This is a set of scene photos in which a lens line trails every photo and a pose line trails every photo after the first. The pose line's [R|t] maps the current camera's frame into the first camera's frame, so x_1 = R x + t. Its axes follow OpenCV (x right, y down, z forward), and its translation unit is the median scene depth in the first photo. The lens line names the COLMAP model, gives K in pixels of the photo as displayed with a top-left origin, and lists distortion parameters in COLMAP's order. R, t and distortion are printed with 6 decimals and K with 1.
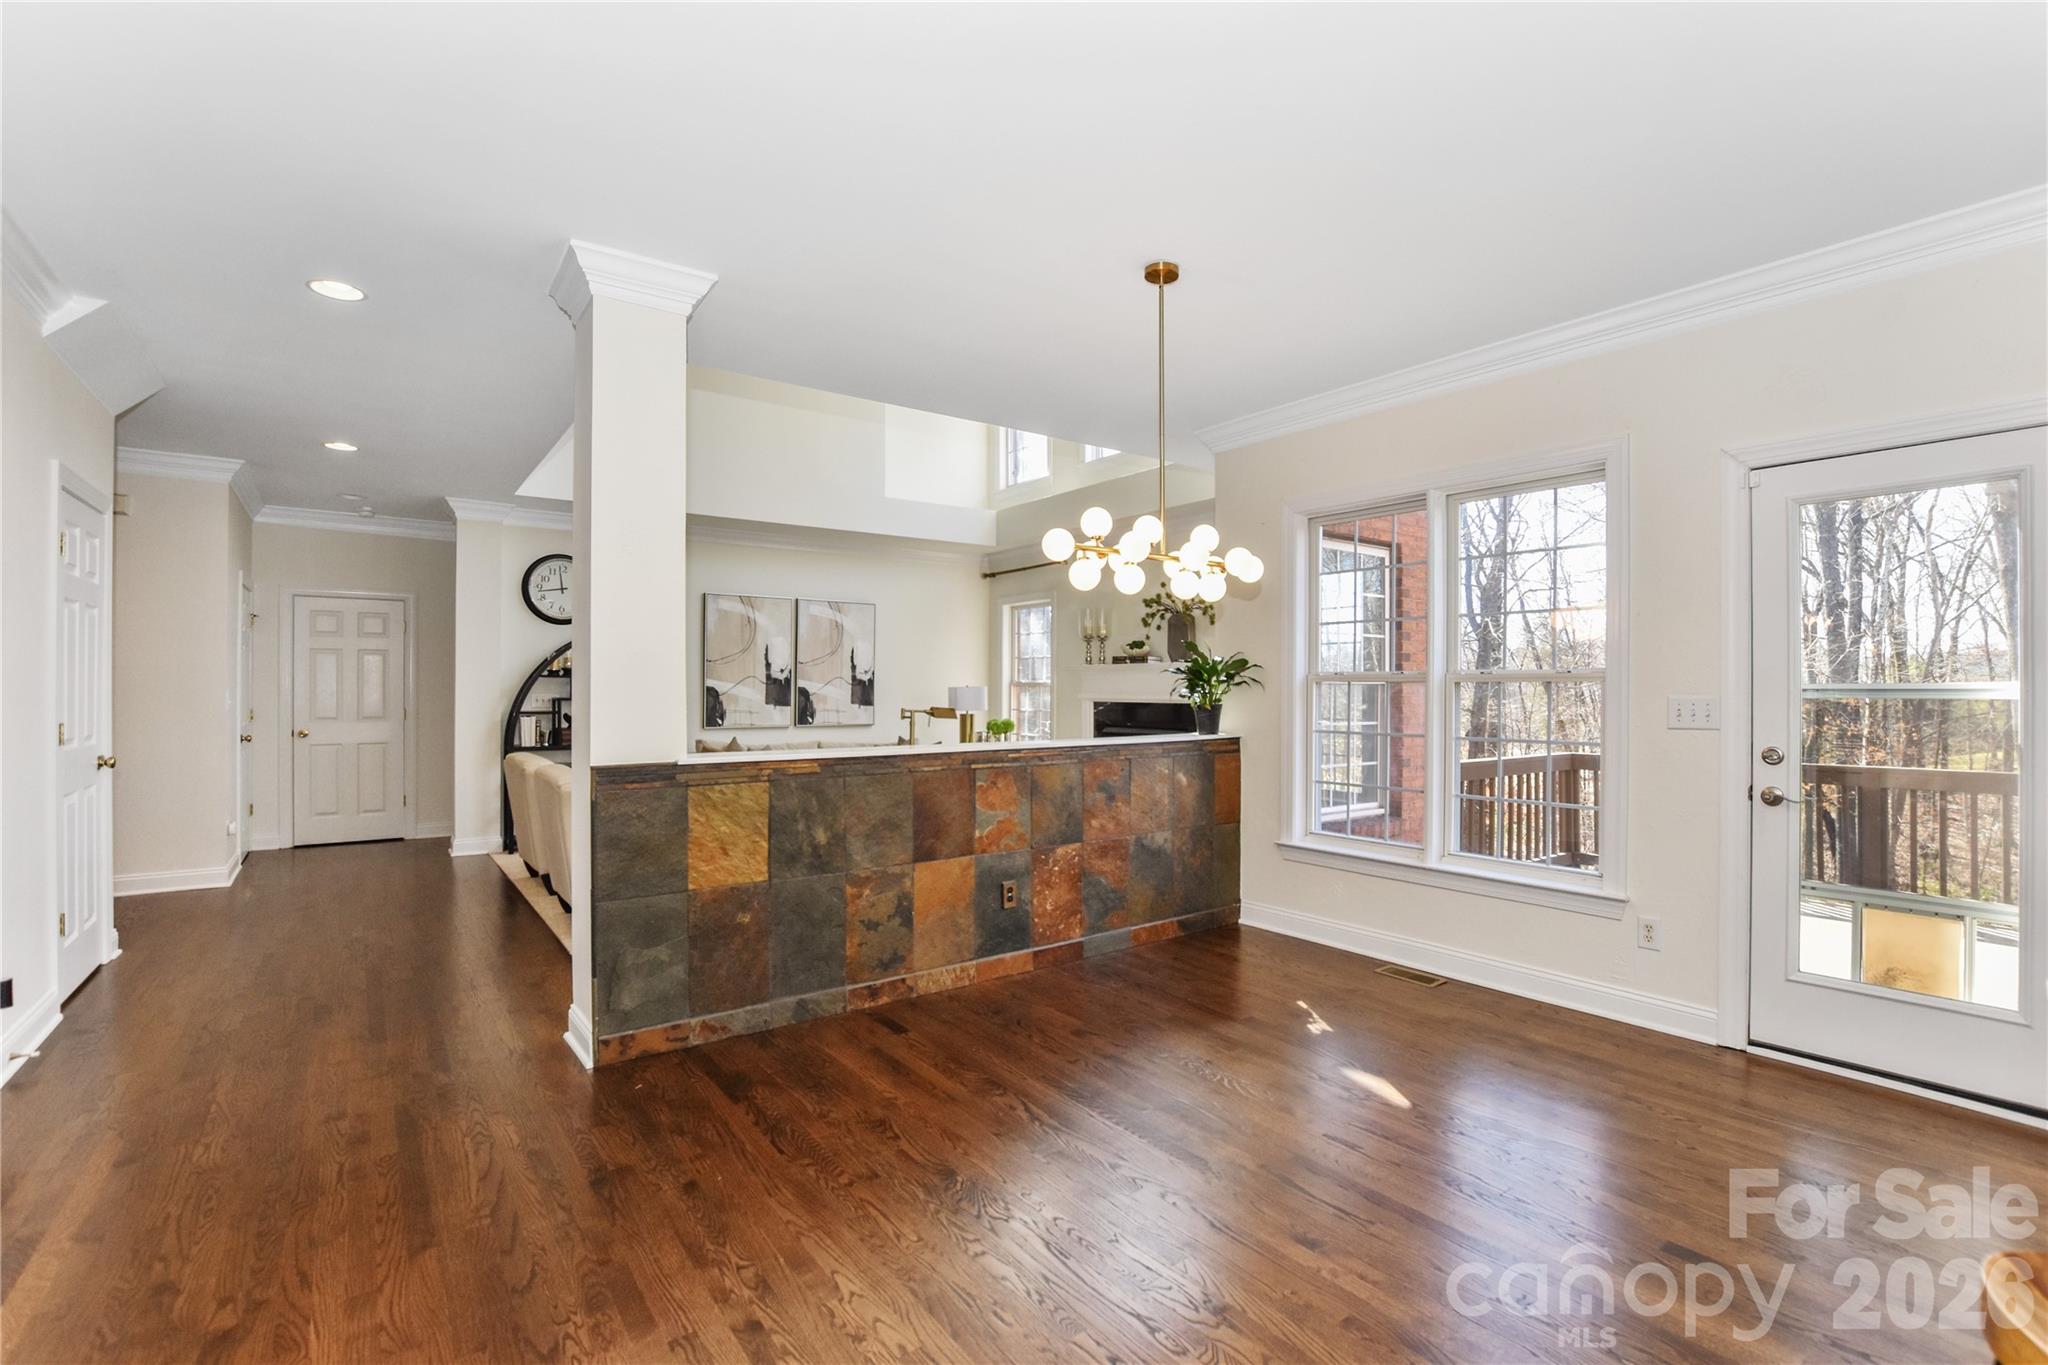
lens RADIAL K [[930.7, 0, 1026.6], [0, 930.7, 677.3], [0, 0, 1]] dist [-0.026645, -0.000302]
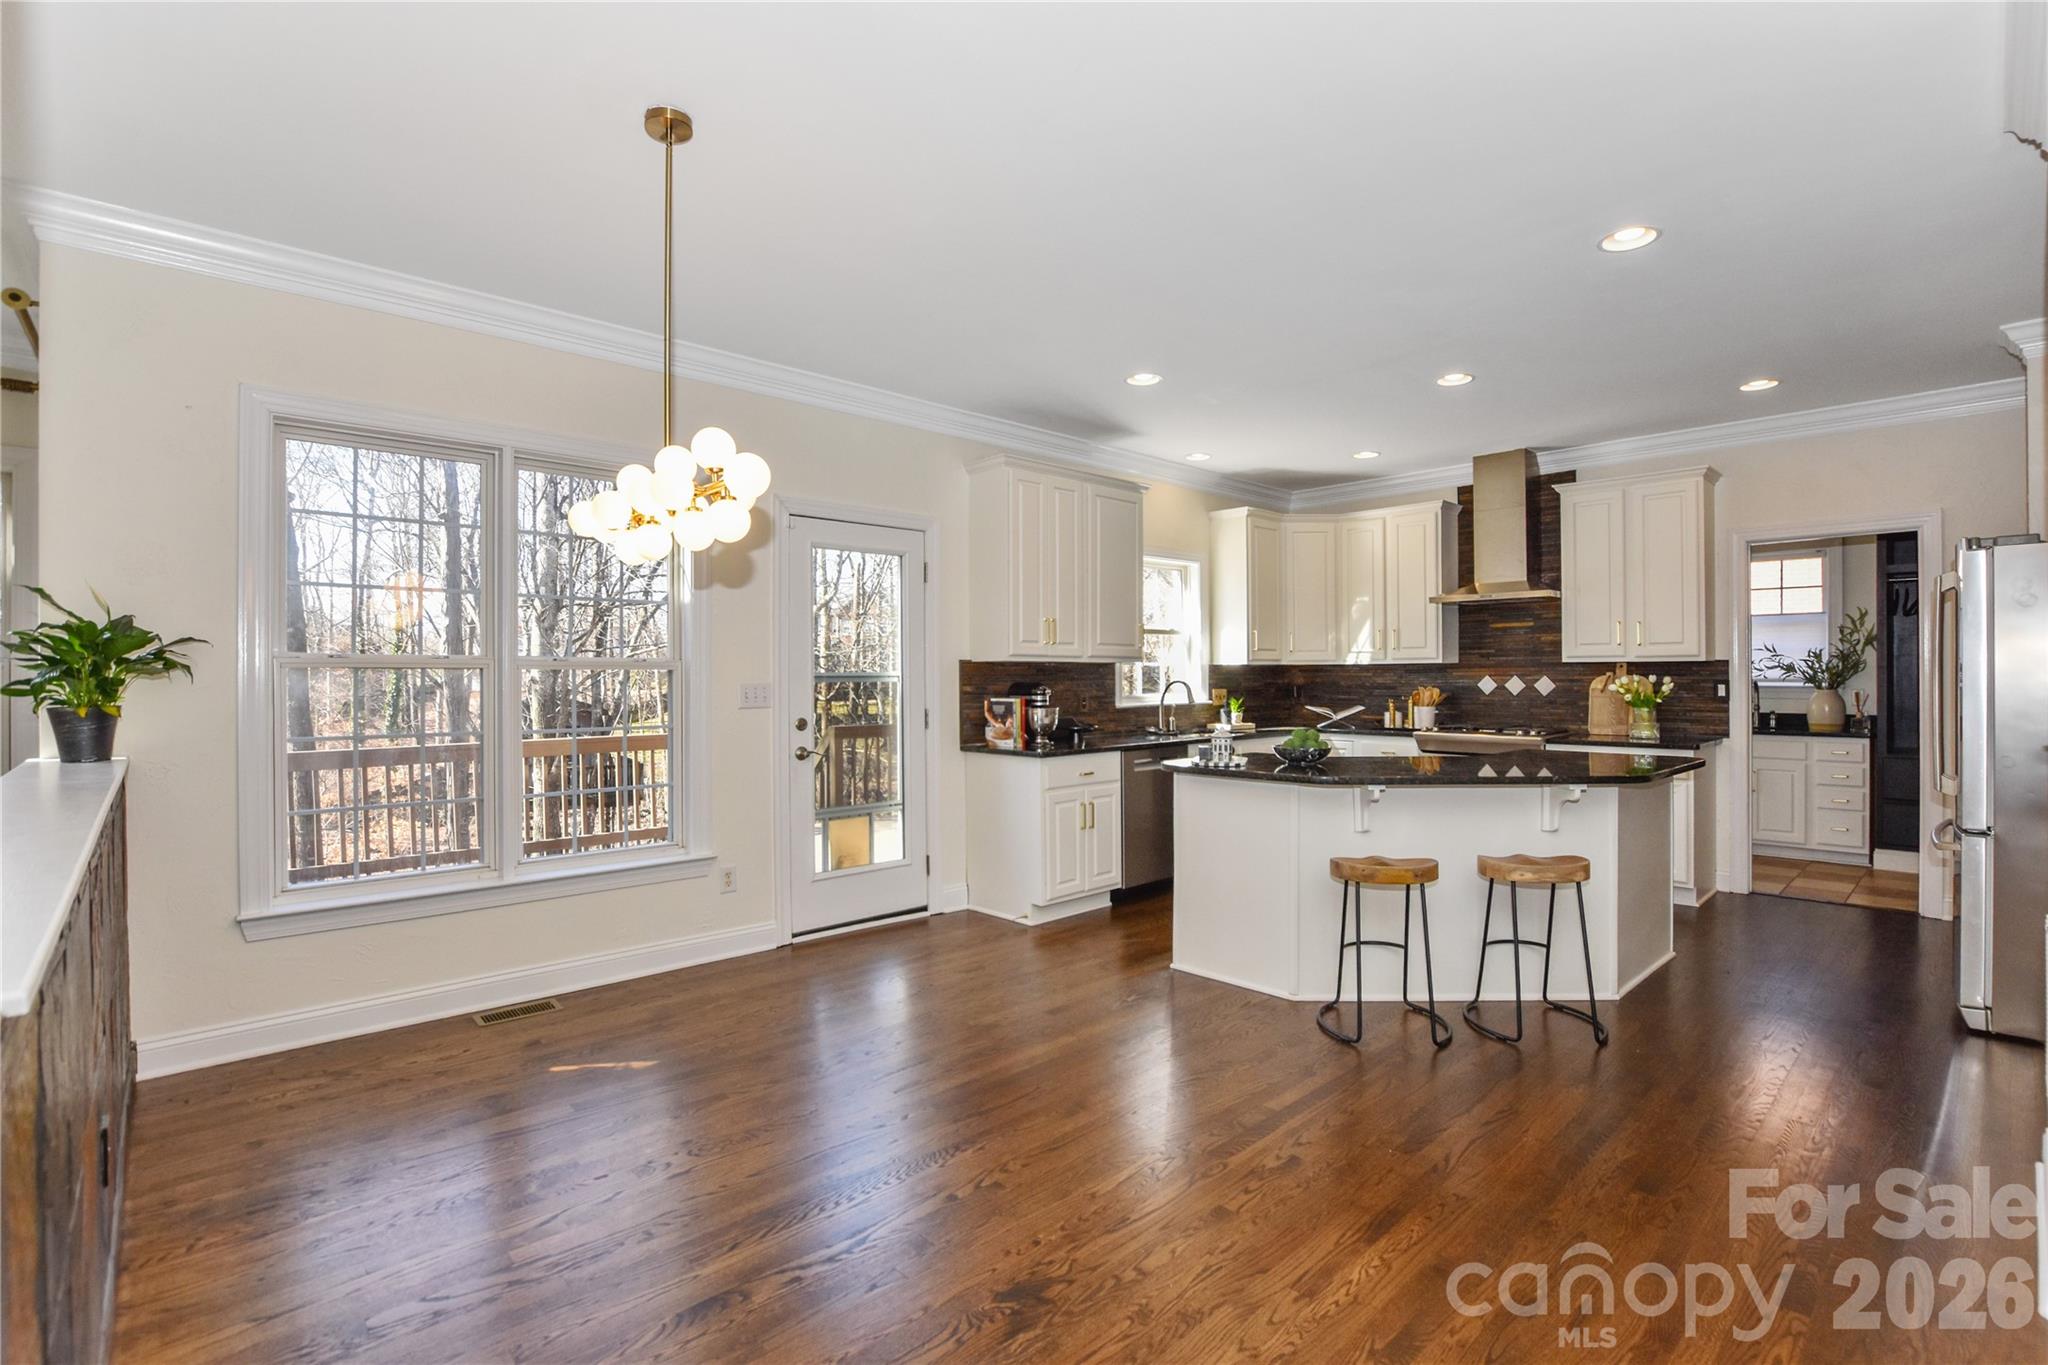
lens RADIAL K [[930.7, 0, 1038.5], [0, 930.7, 674.5], [0, 0, 1]] dist [-0.026645, -0.000302]
pose [[-0.103923, 0.006136, 0.994566, -0.591140], [-0.000077, 0.999981, -0.006178, 0.018261], [-0.994585, -0.000718, -0.103920, 0.741492]]
